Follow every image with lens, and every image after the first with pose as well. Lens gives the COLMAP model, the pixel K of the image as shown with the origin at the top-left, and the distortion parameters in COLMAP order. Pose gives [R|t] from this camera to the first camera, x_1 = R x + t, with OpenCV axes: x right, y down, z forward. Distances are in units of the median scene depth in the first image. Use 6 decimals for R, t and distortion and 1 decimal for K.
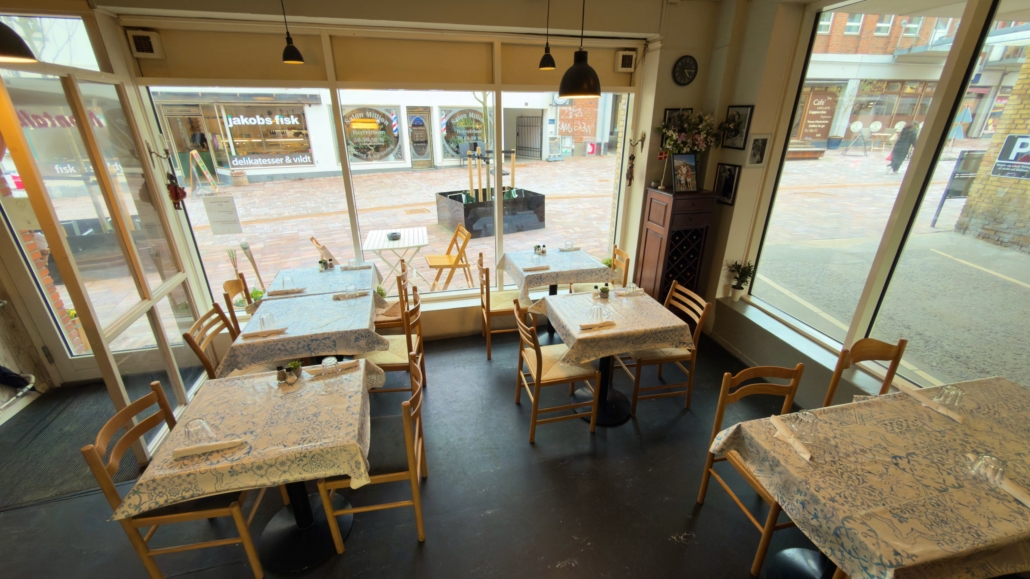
lens RADIAL K [[413.5, 0, 512.4], [0, 413.5, 289.0], [0, 0, 1]] dist [0.003207, 0.003297]
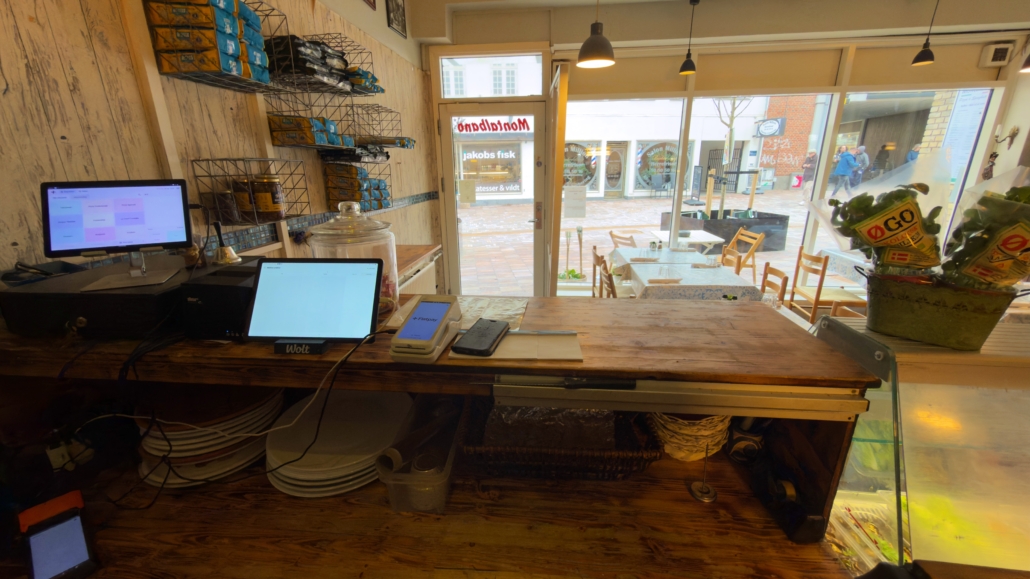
lens RADIAL K [[413.5, 0, 512.7], [0, 413.5, 291.1], [0, 0, 1]] dist [0.003207, 0.003297]
pose [[0.942219, 0.089284, -0.322880, -0.109684], [-0.117117, 0.990802, -0.067788, 0.047929], [0.313858, 0.101686, 0.944009, -0.052755]]
